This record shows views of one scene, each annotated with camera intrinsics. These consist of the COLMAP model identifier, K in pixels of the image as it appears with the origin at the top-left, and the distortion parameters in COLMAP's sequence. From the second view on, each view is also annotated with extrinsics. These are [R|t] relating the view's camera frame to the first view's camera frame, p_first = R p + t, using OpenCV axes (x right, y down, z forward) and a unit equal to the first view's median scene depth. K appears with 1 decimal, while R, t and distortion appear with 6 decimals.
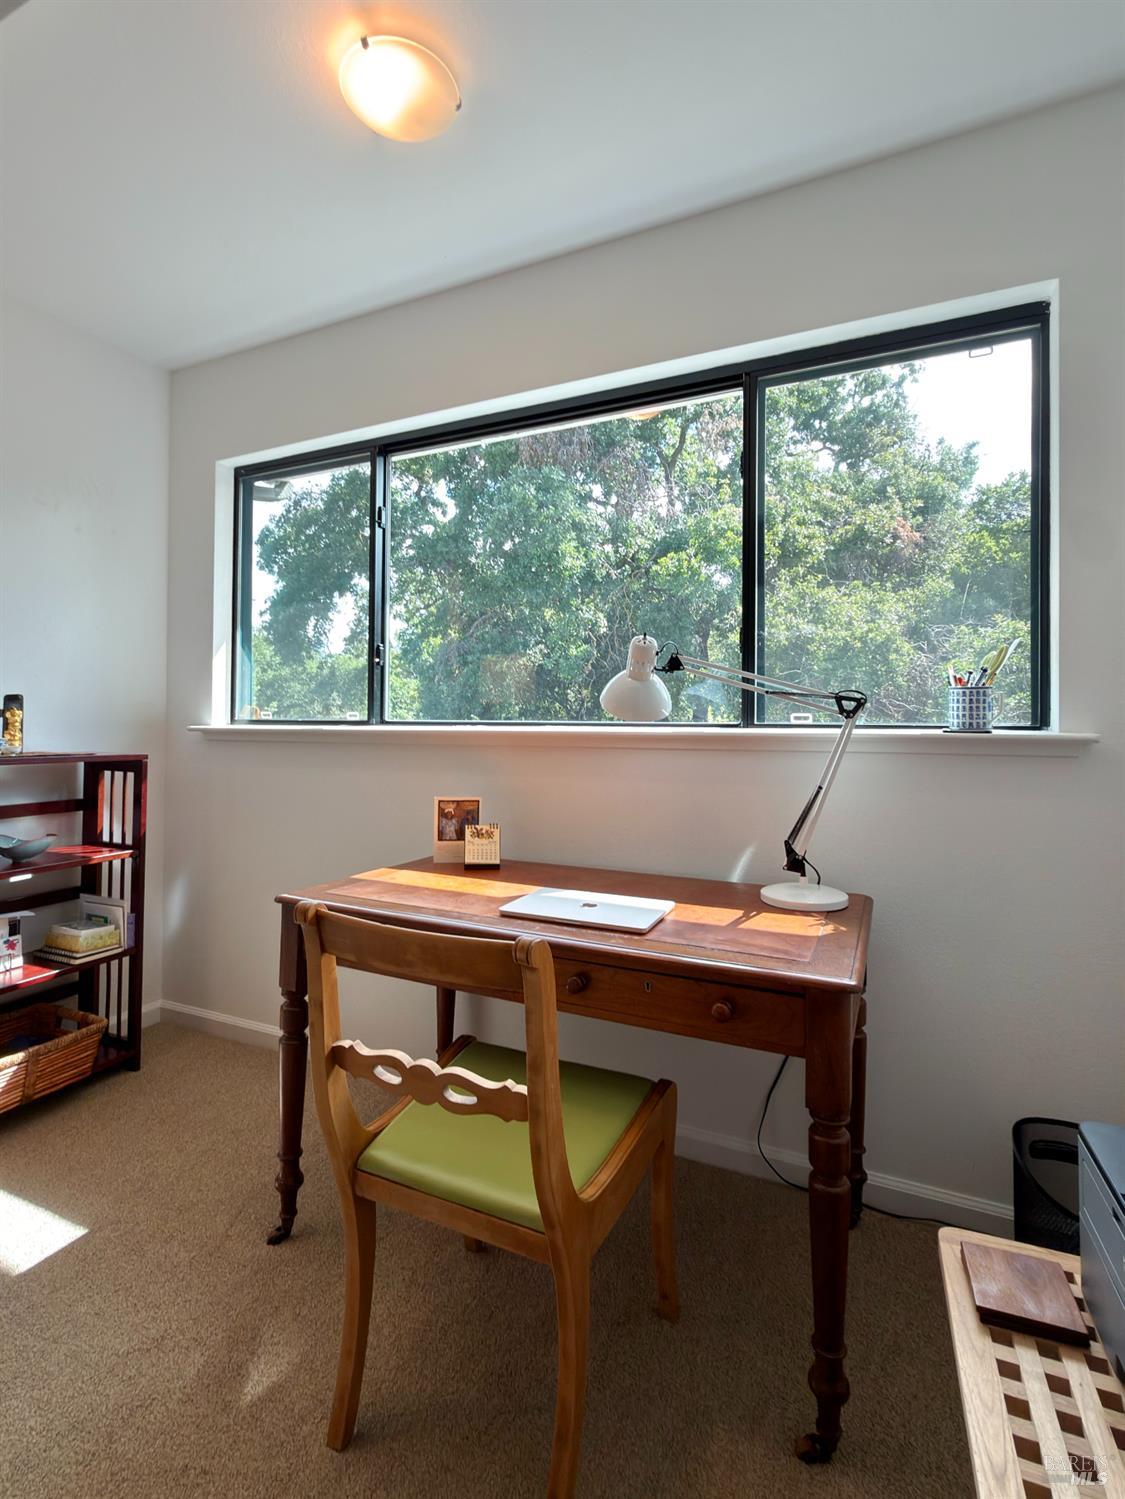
lens RADIAL K [[712.3, 0, 561.2], [0, 712.3, 713.4], [0, 0, 1]] dist [-0.001818, 0.001348]
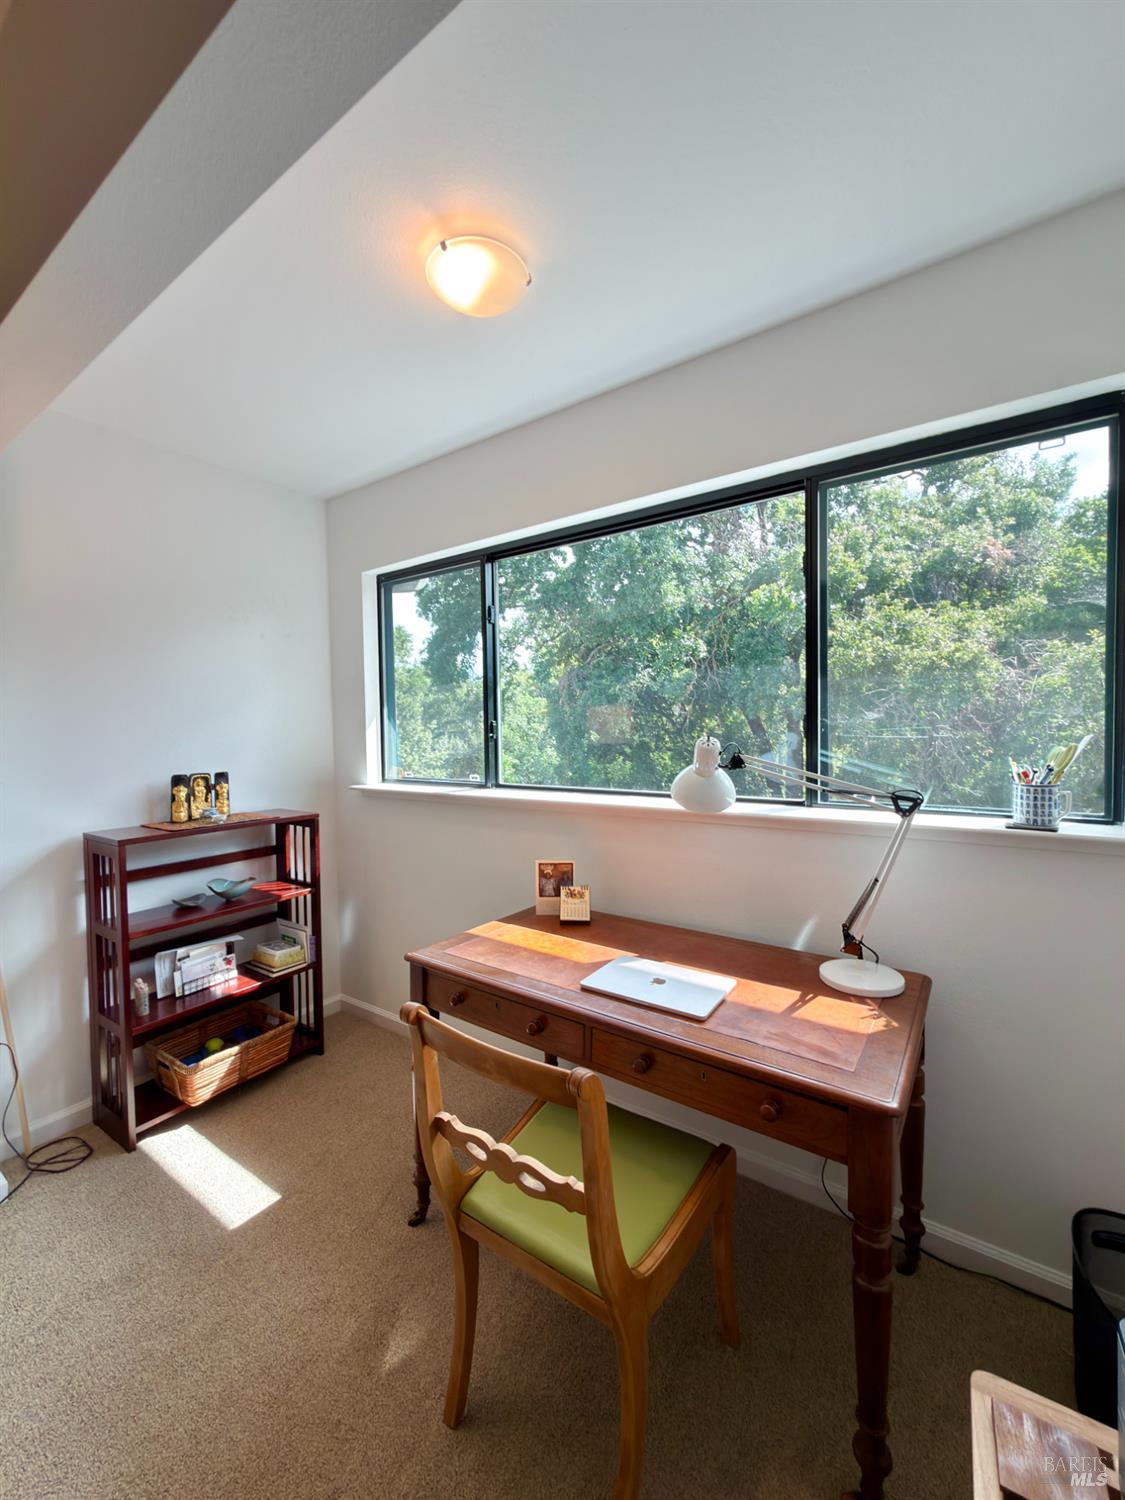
lens RADIAL K [[601.7, 0, 564.2], [0, 601.7, 747.6], [0, 0, 1]] dist [-0.003520, 0.002291]
pose [[0.984426, -0.015700, -0.175096, 0.051160], [0.023613, 0.998787, 0.043203, -0.120114], [0.174205, -0.046665, 0.983603, 0.029803]]
